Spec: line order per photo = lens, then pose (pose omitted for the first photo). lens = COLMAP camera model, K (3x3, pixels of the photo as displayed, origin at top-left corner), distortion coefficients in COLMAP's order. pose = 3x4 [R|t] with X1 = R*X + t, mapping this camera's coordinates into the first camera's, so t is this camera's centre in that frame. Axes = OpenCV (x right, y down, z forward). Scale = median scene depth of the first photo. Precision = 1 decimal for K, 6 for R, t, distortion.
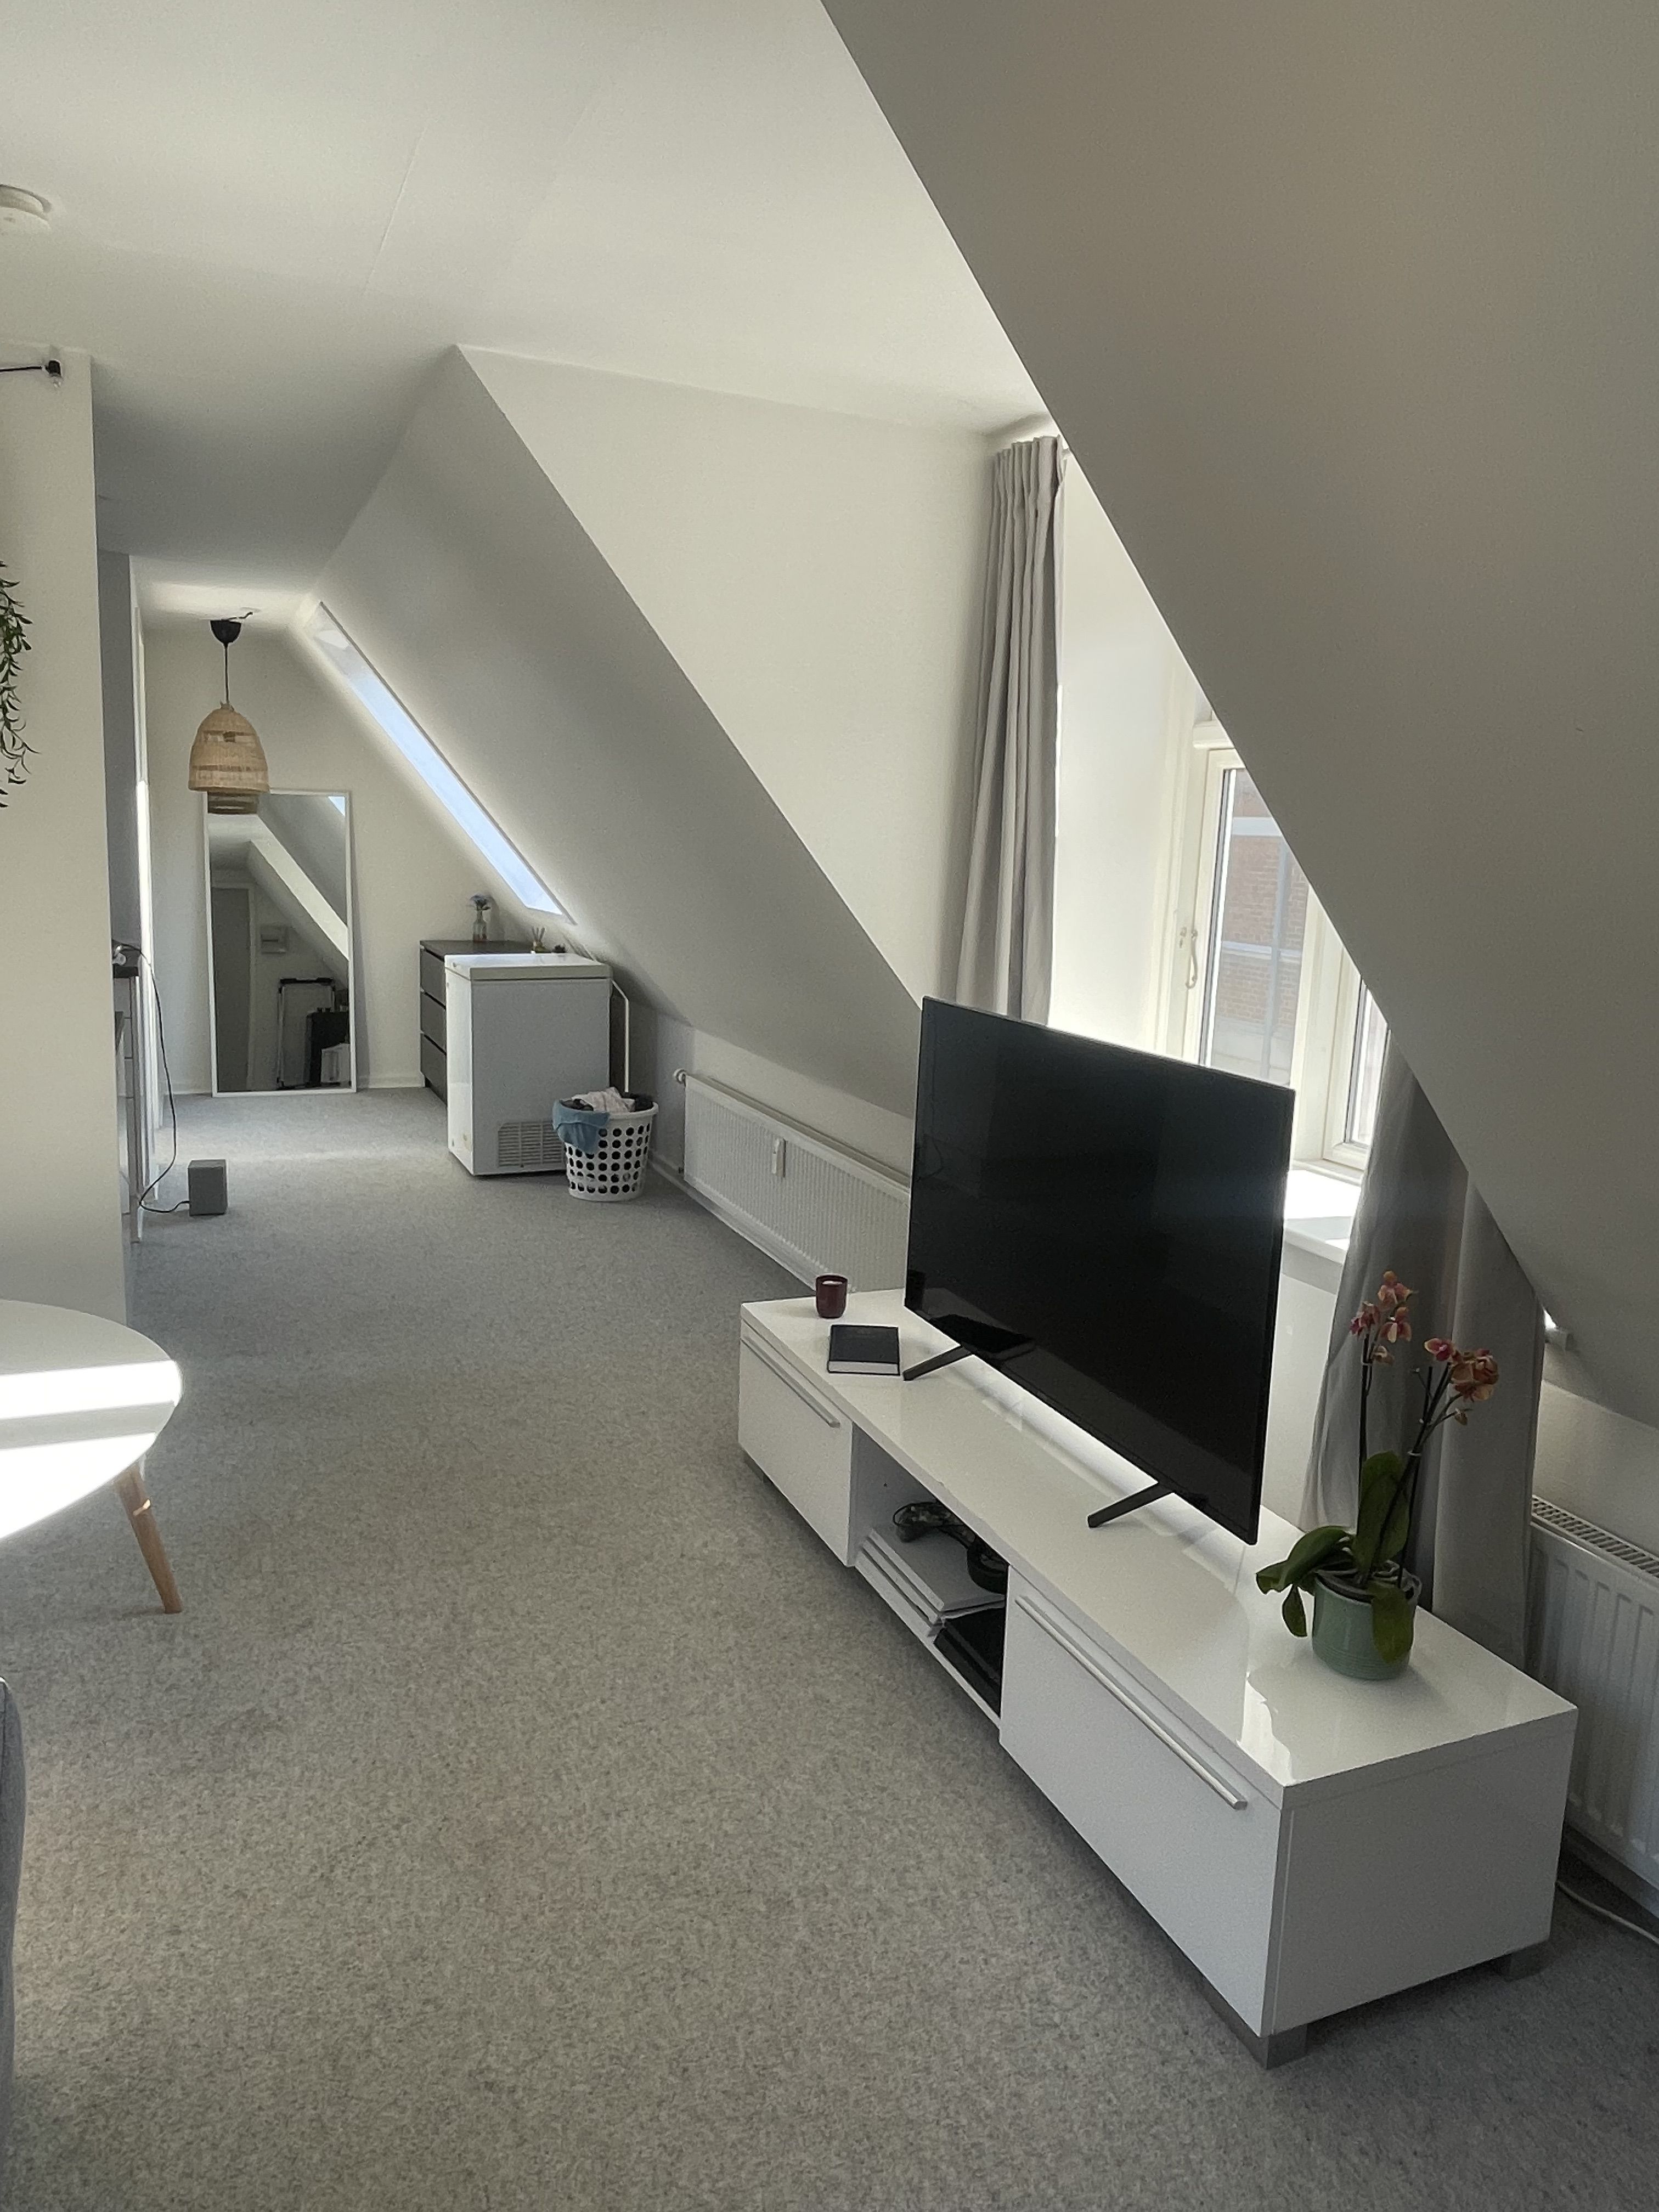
lens RADIAL K [[1493.1, 0, 819.6], [0, 1493.1, 1100.2], [0, 0, 1]] dist [-0.002024, 0.003849]
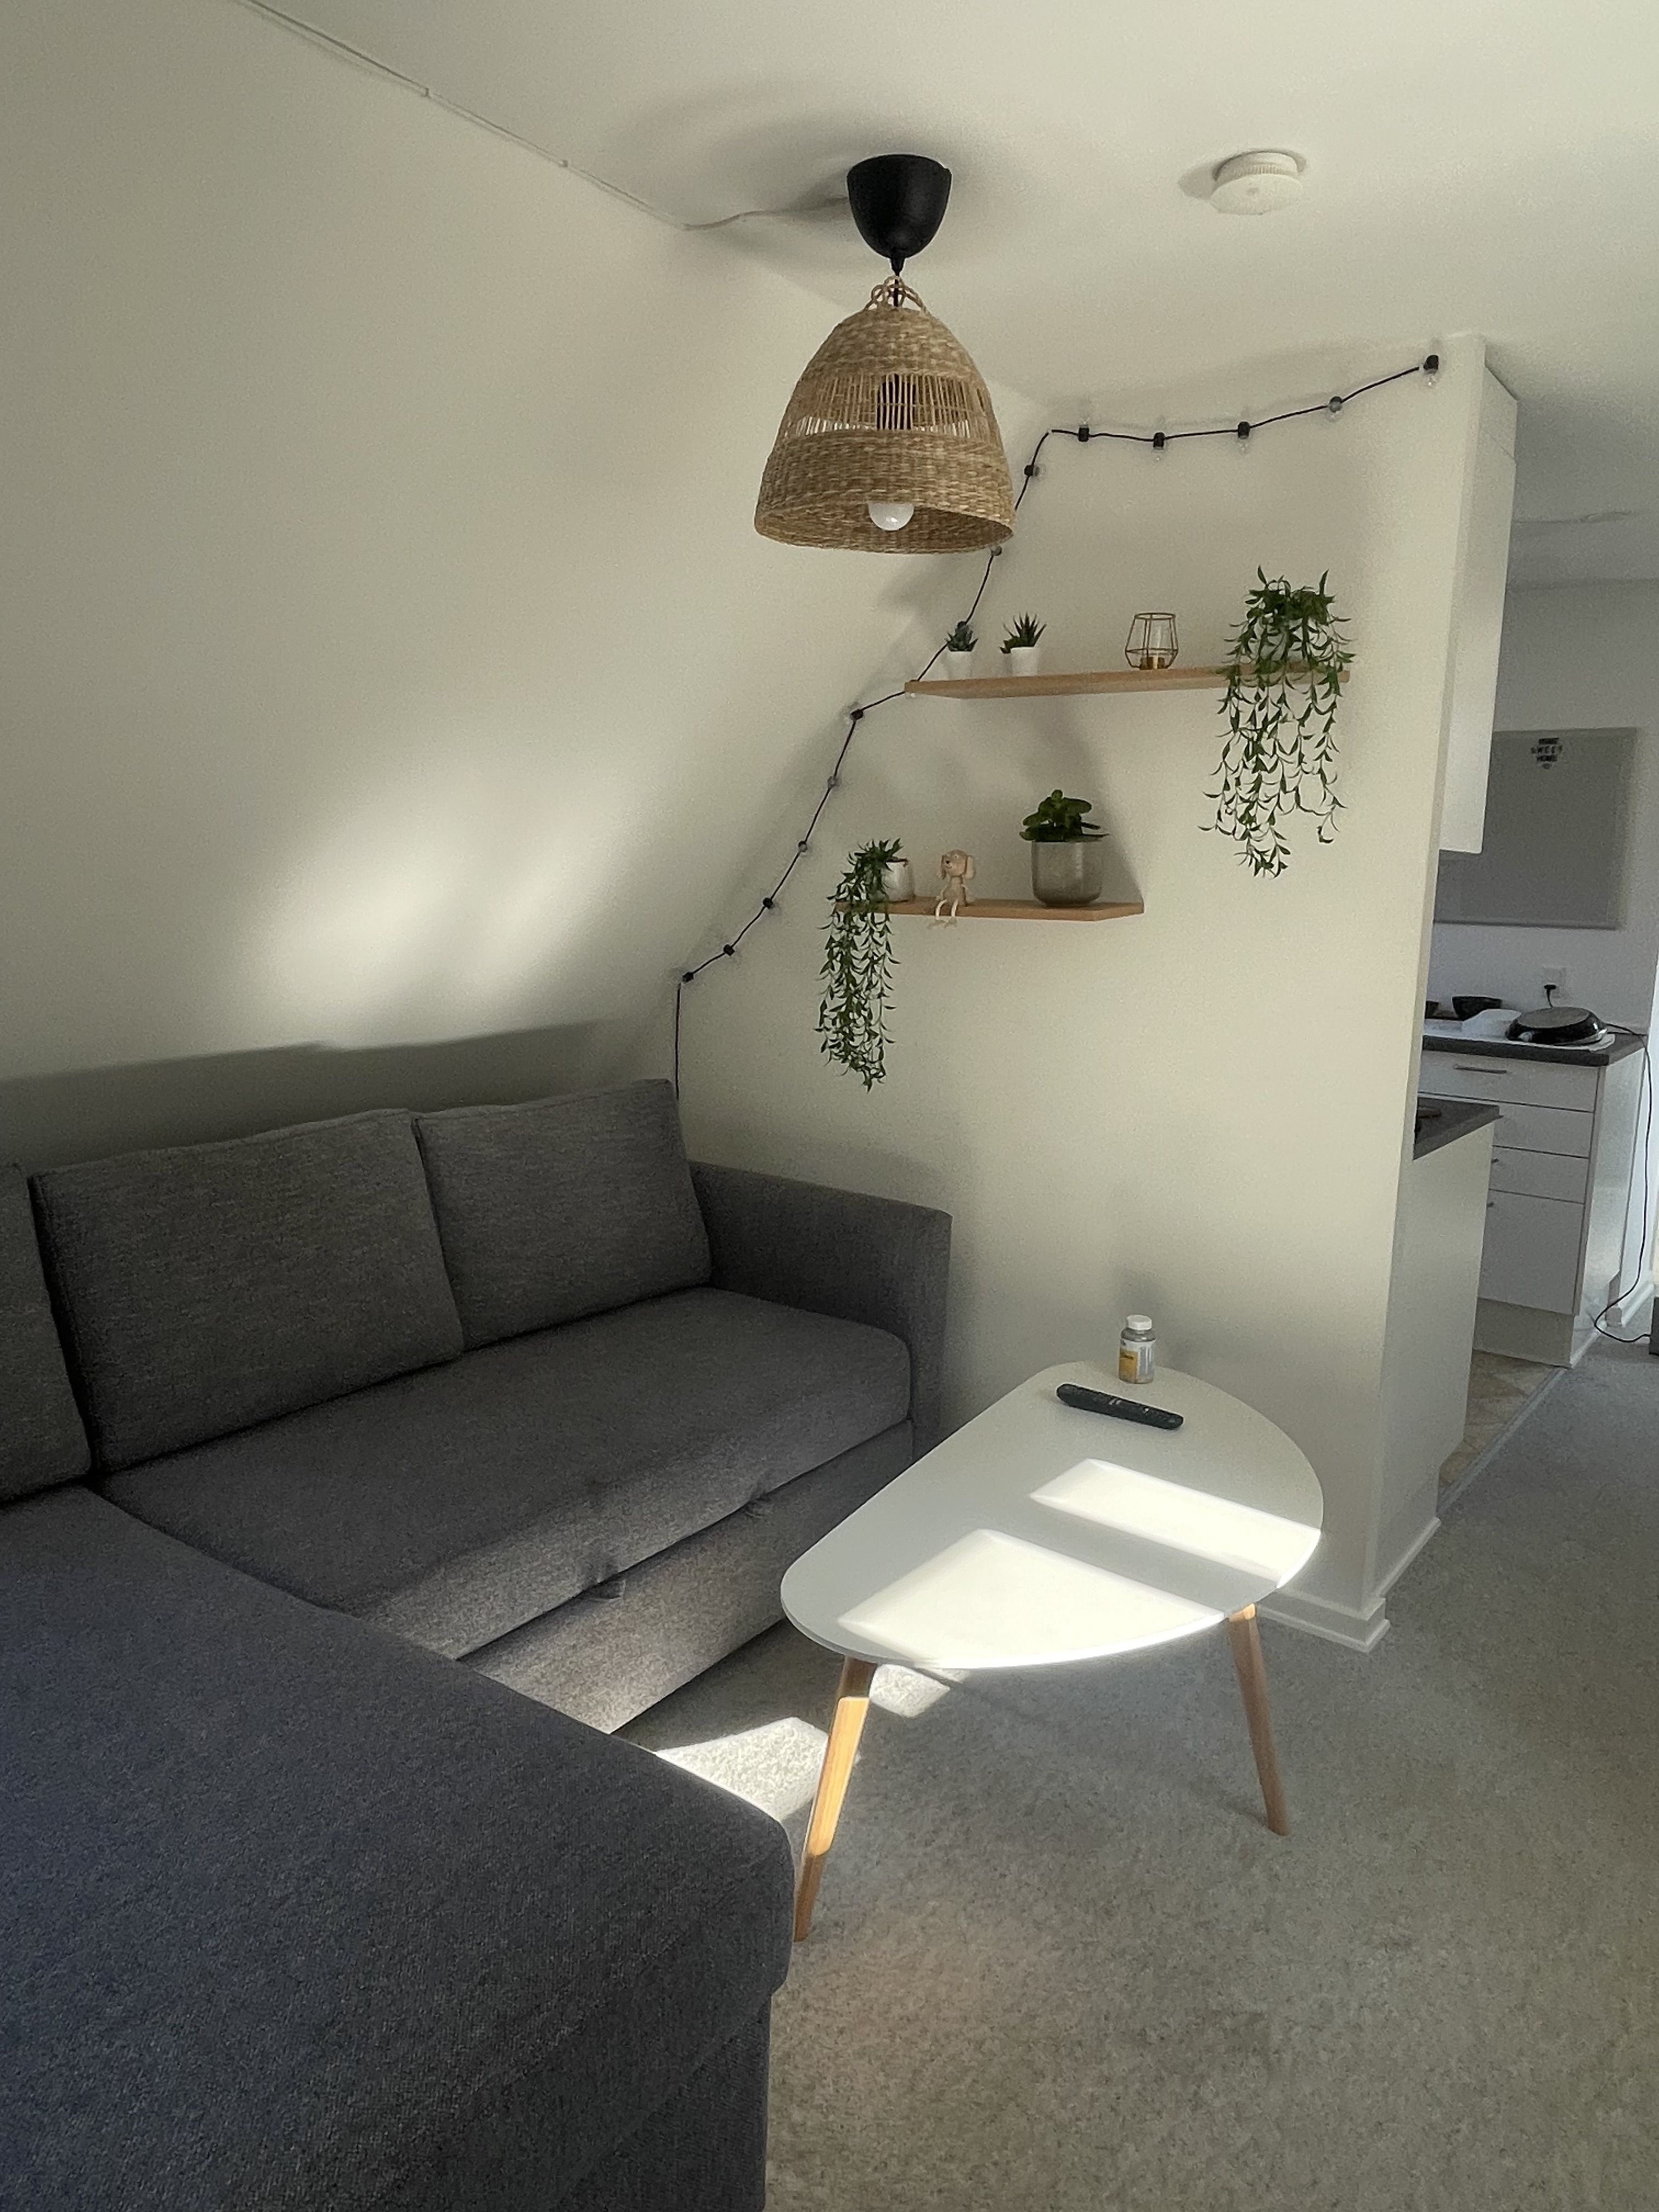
lens RADIAL K [[1493.1, 0, 825.0], [0, 1493.1, 1097.5], [0, 0, 1]] dist [-0.002024, 0.003849]
pose [[0.491874, 0.117294, -0.862730, 0.120036], [-0.156114, 0.986707, 0.045143, -0.061995], [0.856556, 0.112480, 0.503647, 0.345270]]
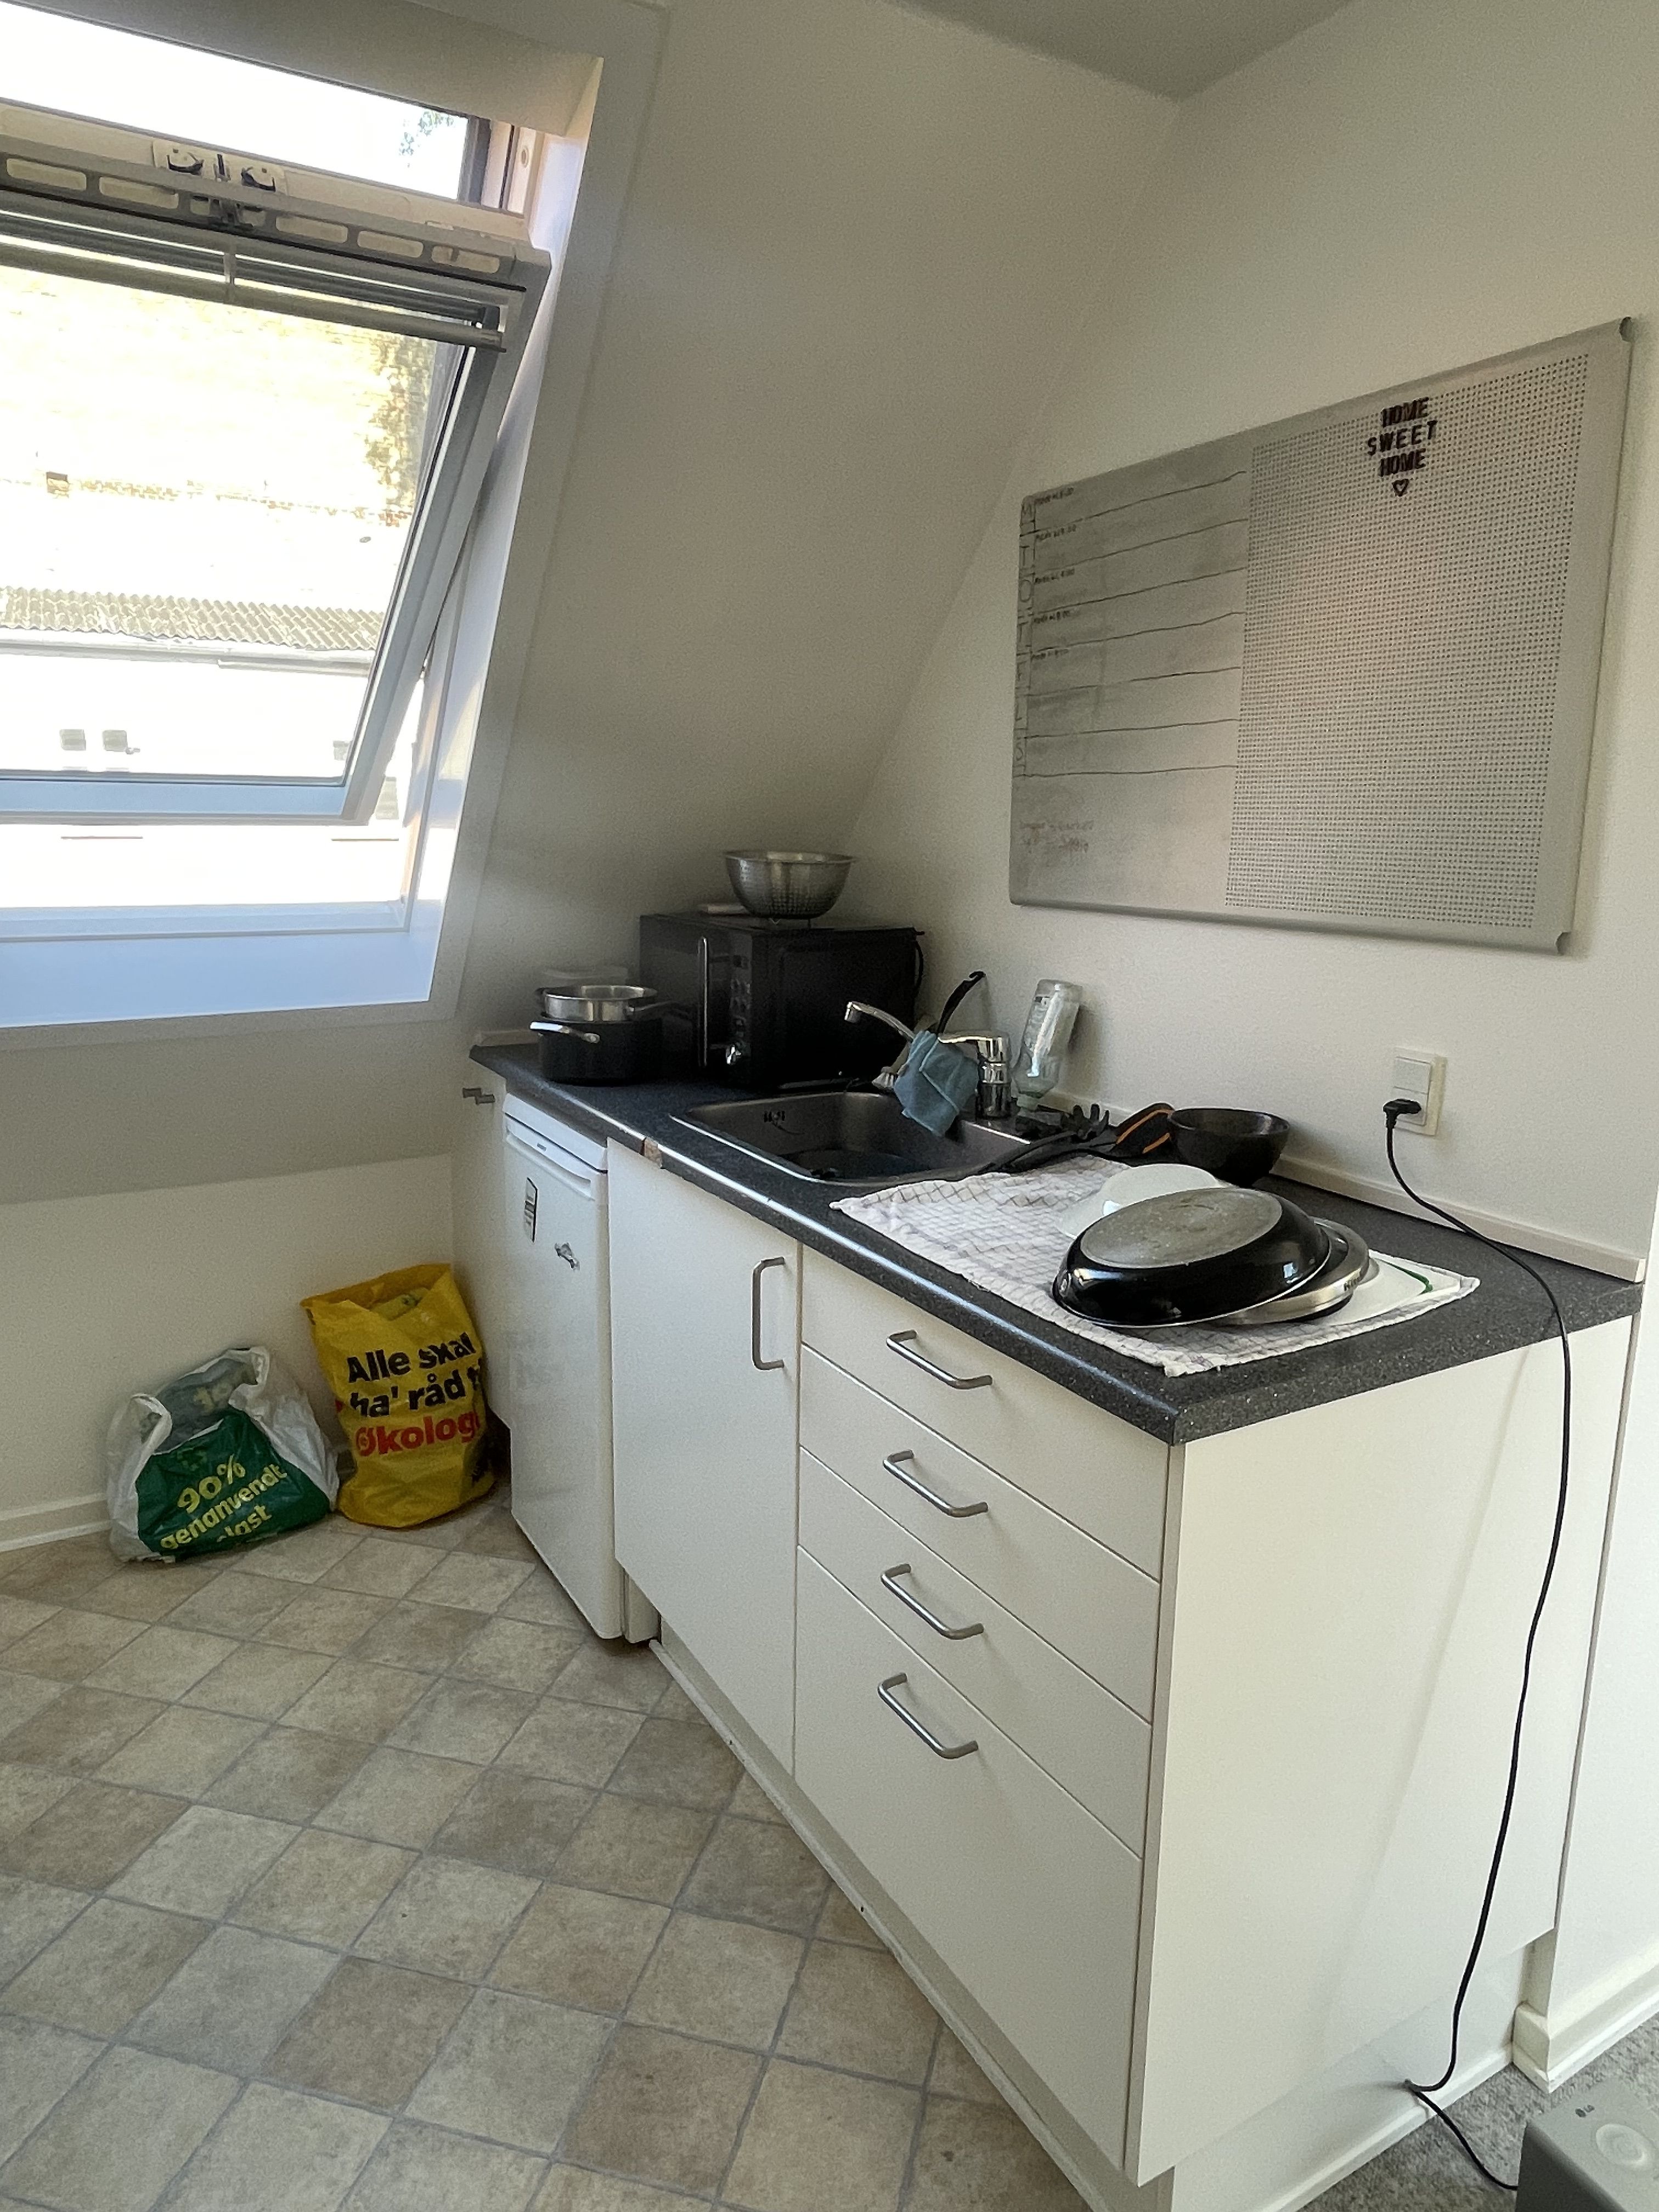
lens RADIAL K [[1431.2, 0, 823.0], [0, 1431.2, 1108.5], [0, 0, 1]] dist [0.007482, 0.000485]
pose [[0.126009, 0.161392, -0.978813, -0.480678], [-0.176673, 0.974555, 0.137946, -0.309572], [0.976170, 0.155547, 0.151317, 1.752628]]
